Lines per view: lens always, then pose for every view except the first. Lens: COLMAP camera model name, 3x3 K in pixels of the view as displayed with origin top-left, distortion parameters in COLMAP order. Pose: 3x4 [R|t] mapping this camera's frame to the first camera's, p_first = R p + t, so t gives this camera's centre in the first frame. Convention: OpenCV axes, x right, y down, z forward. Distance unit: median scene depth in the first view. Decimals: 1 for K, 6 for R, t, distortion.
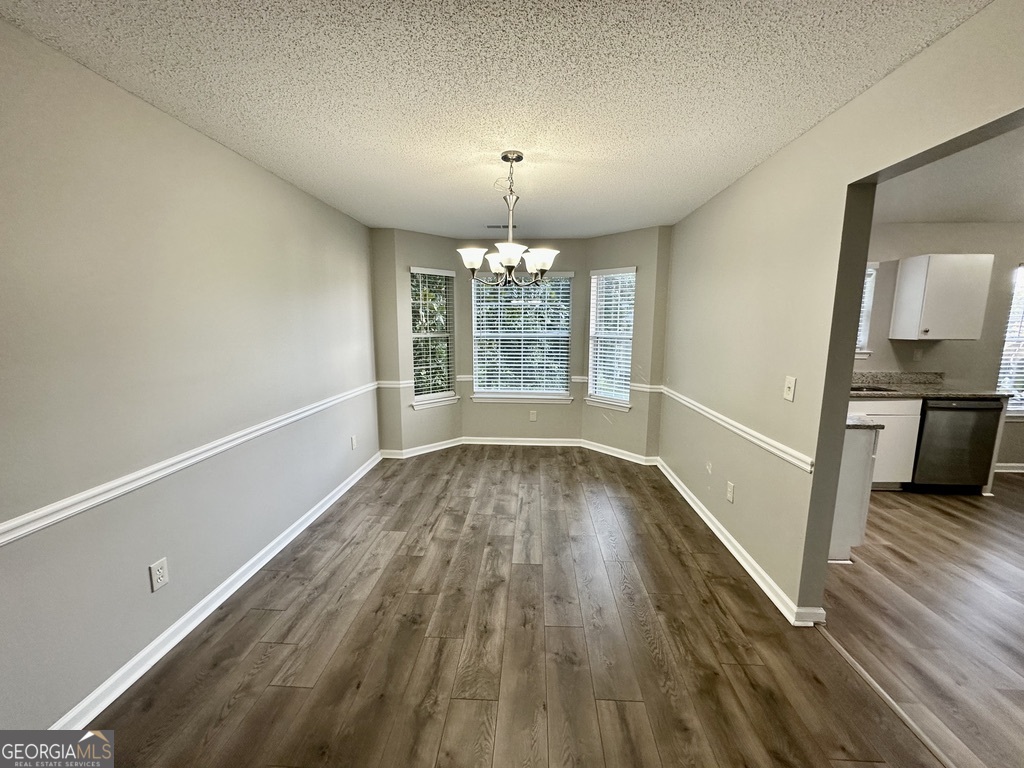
lens RADIAL K [[409.6, 0, 510.0], [0, 409.6, 385.4], [0, 0, 1]] dist [-0.001694, 0.000516]
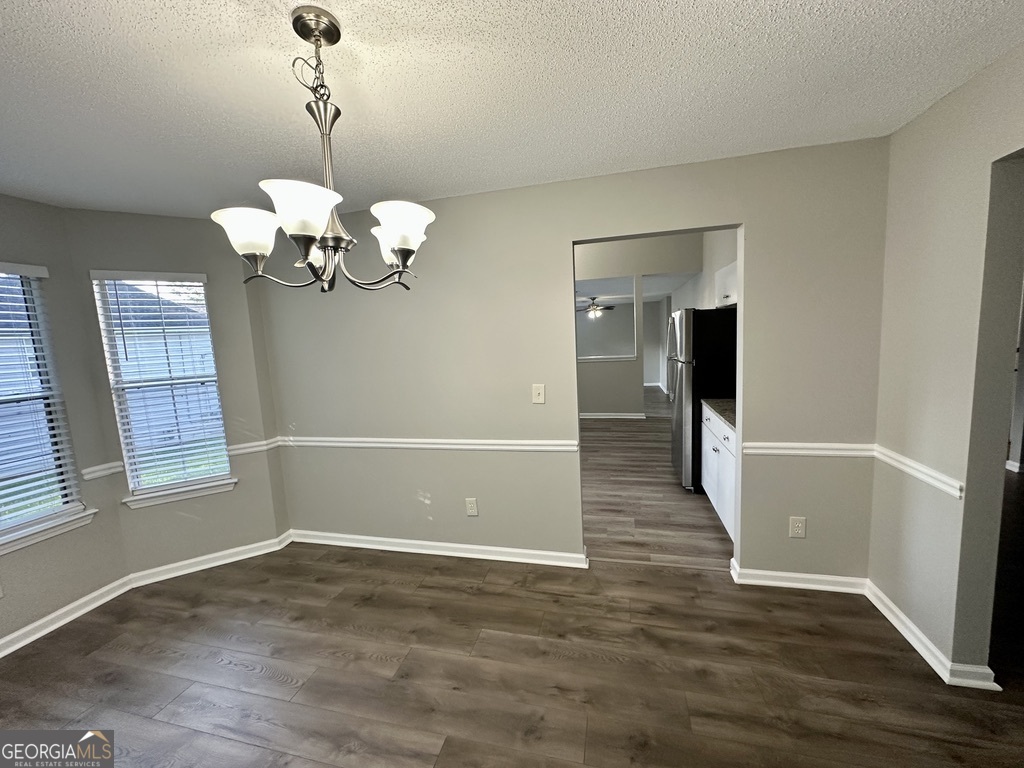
lens RADIAL K [[409.6, 0, 512.9], [0, 409.6, 384.4], [0, 0, 1]] dist [-0.001694, 0.000516]
pose [[0.190431, -0.129486, 0.973124, -0.307139], [0.202221, 0.975178, 0.090187, -0.085268], [-0.960647, 0.179612, 0.211889, 0.471120]]
